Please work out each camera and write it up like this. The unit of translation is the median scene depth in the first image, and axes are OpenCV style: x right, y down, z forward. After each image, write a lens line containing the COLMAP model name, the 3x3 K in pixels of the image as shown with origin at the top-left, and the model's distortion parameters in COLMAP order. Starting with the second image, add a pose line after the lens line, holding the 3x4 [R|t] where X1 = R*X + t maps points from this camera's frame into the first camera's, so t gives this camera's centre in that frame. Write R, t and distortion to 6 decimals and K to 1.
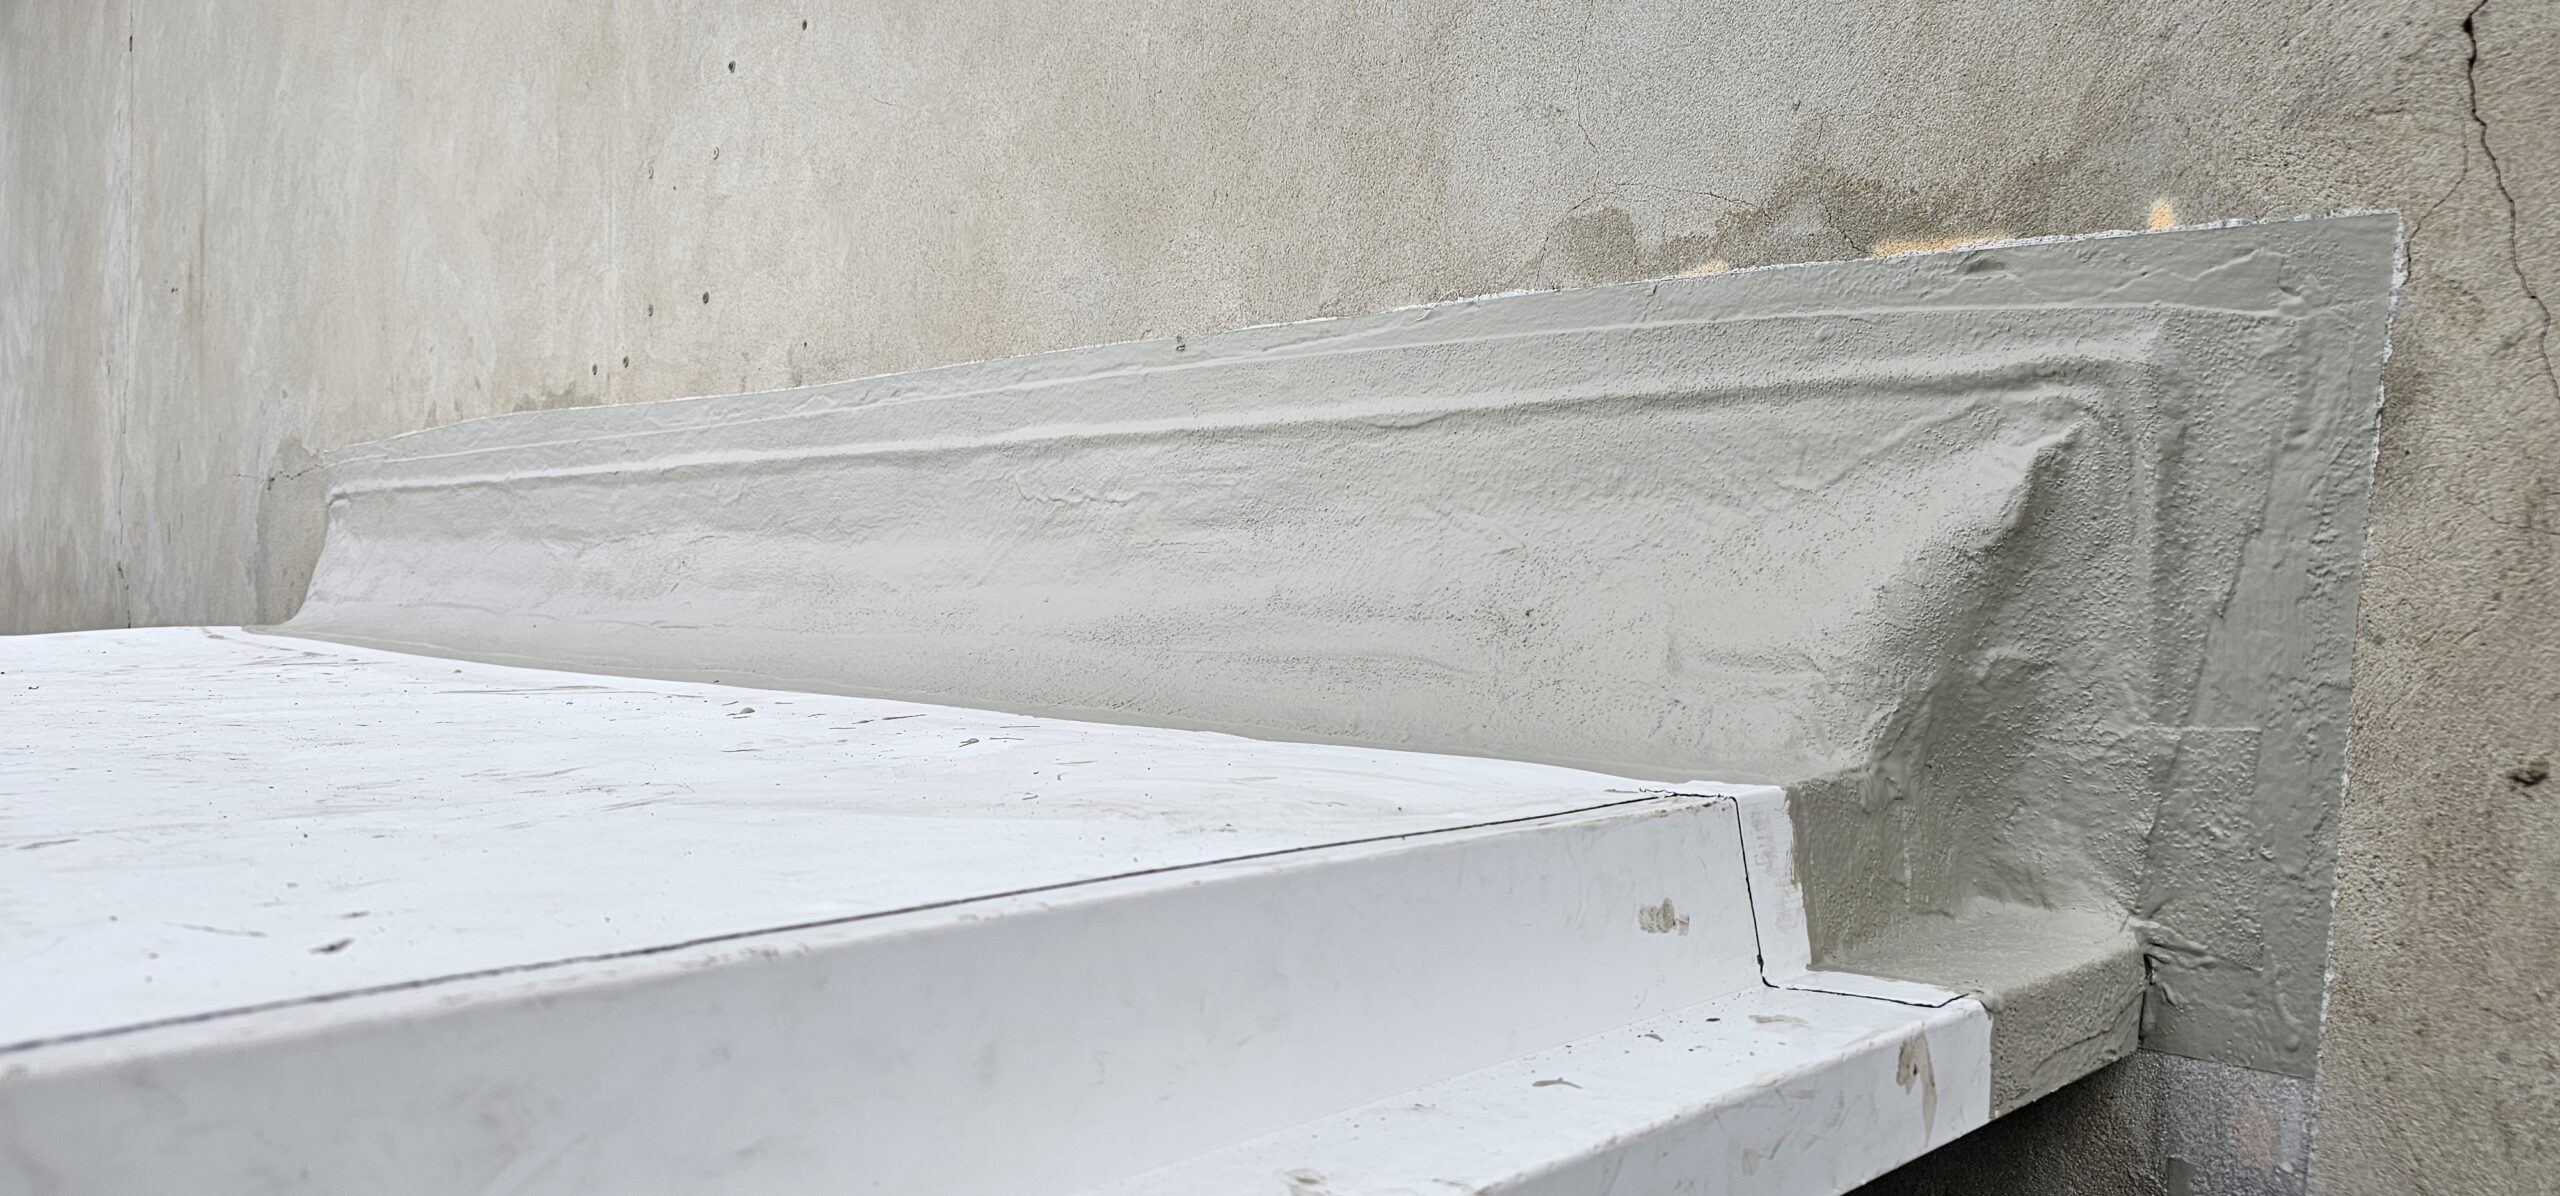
lens RADIAL K [[1689.0, 0, 1296.6], [0, 1689.0, 603.2], [0, 0, 1]] dist [0.049085, -0.035802]
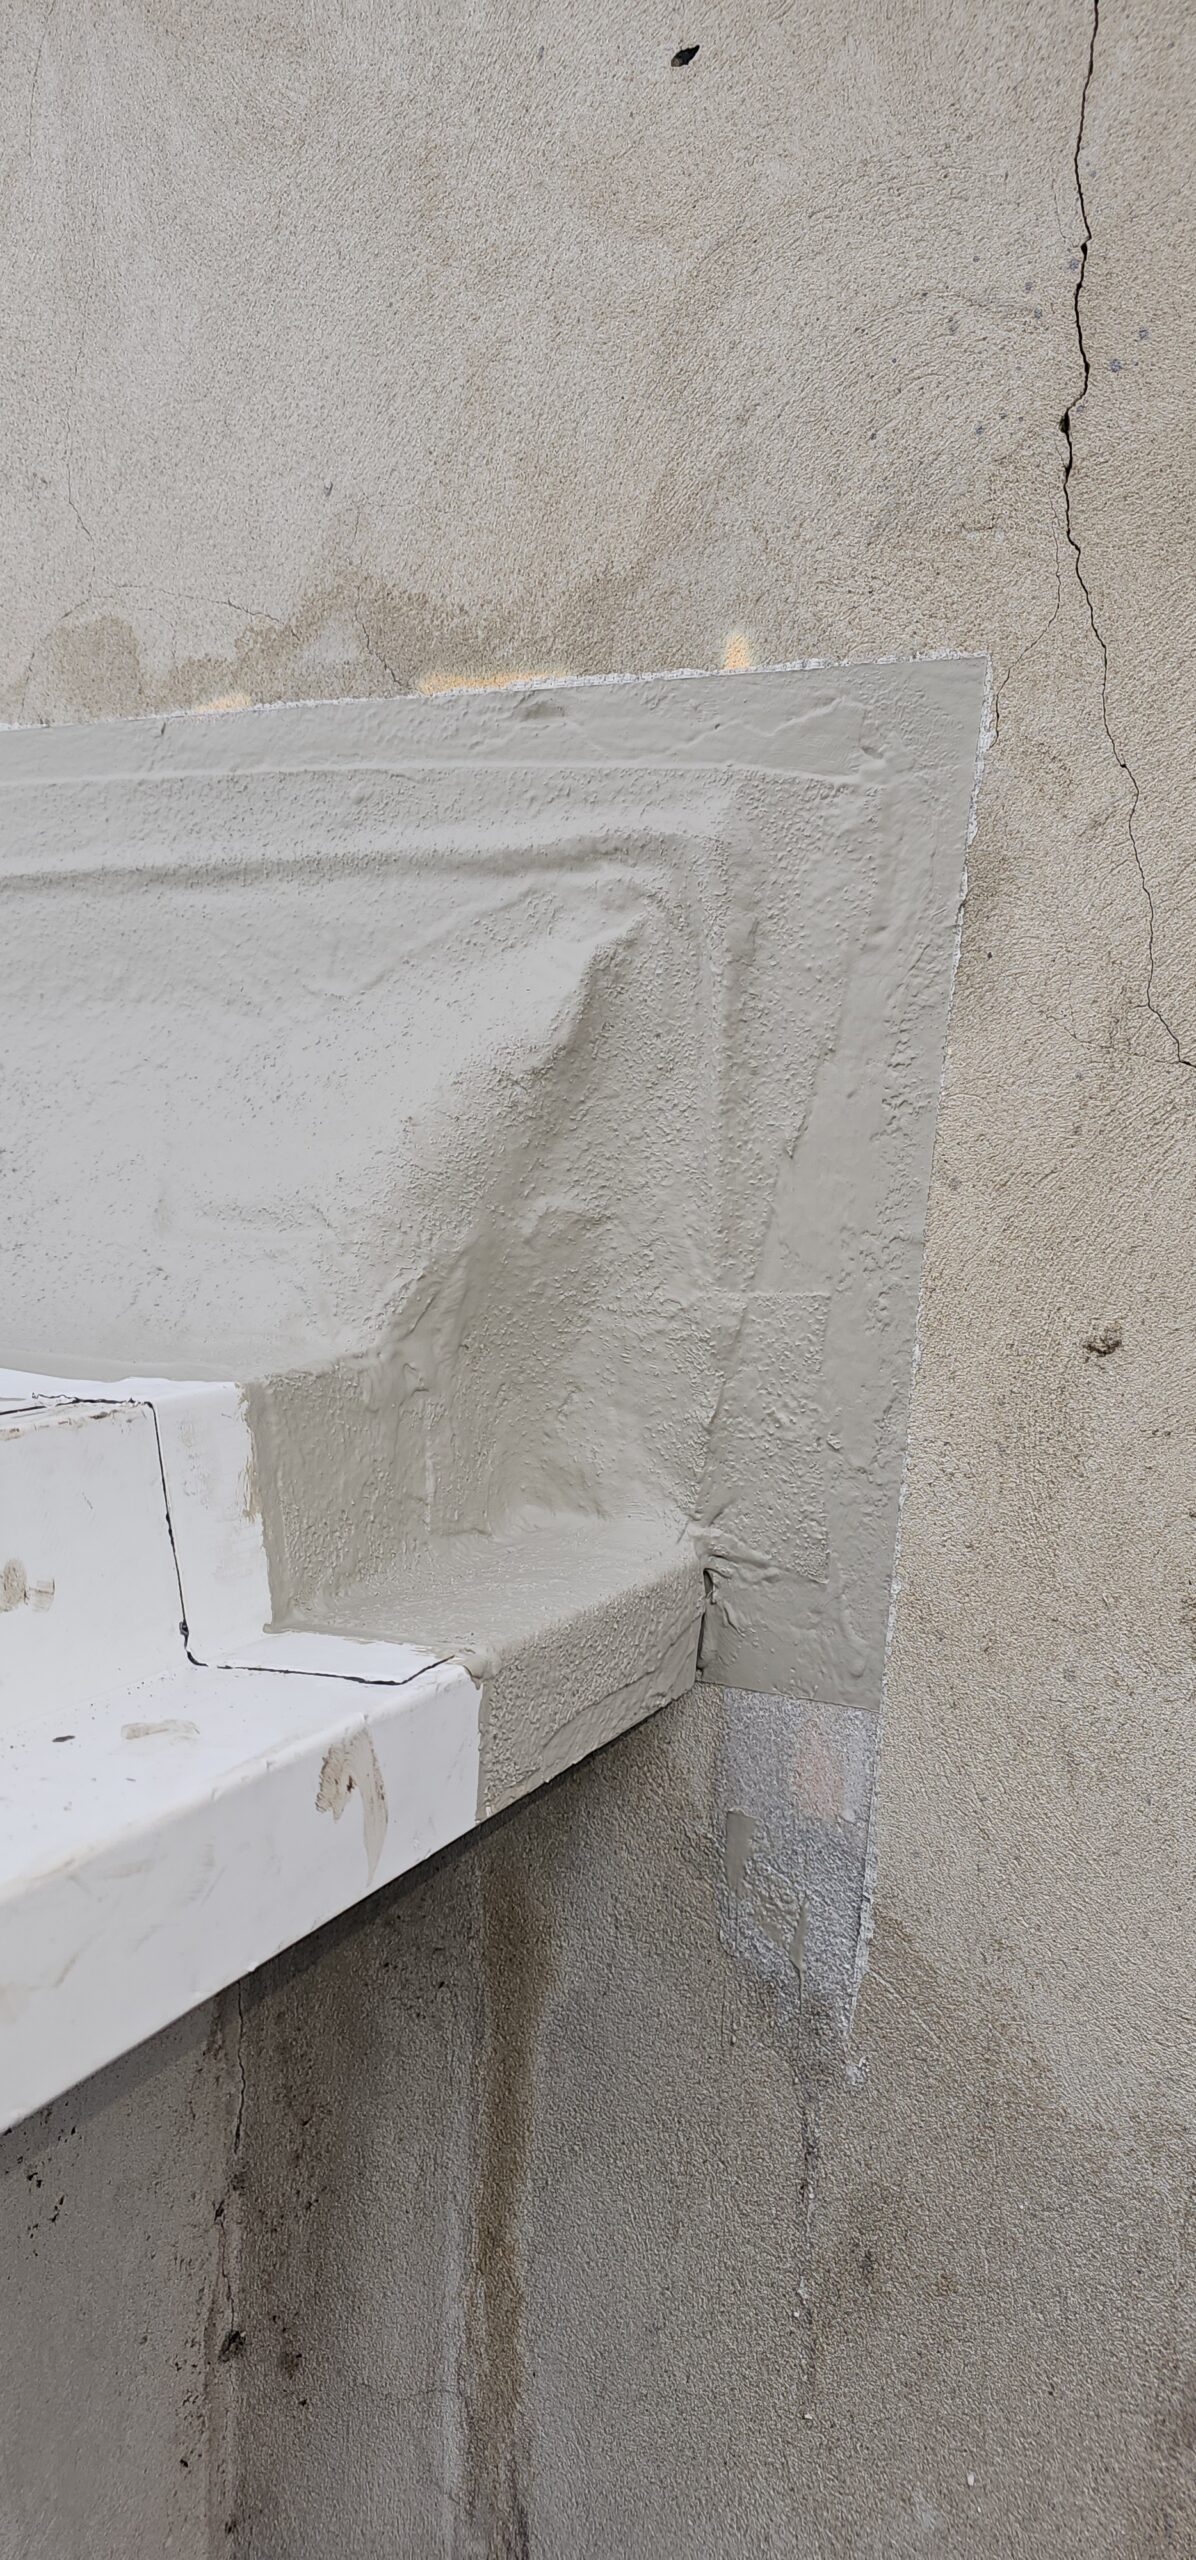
lens RADIAL K [[1689.0, 0, 589.7], [0, 1689.0, 1277.7], [0, 0, 1]] dist [0.049085, -0.035802]
pose [[0.952597, -0.011851, 0.304003, 0.202168], [-0.006483, 0.998224, 0.059227, 0.018332], [-0.304165, -0.058390, 0.950828, 0.257272]]
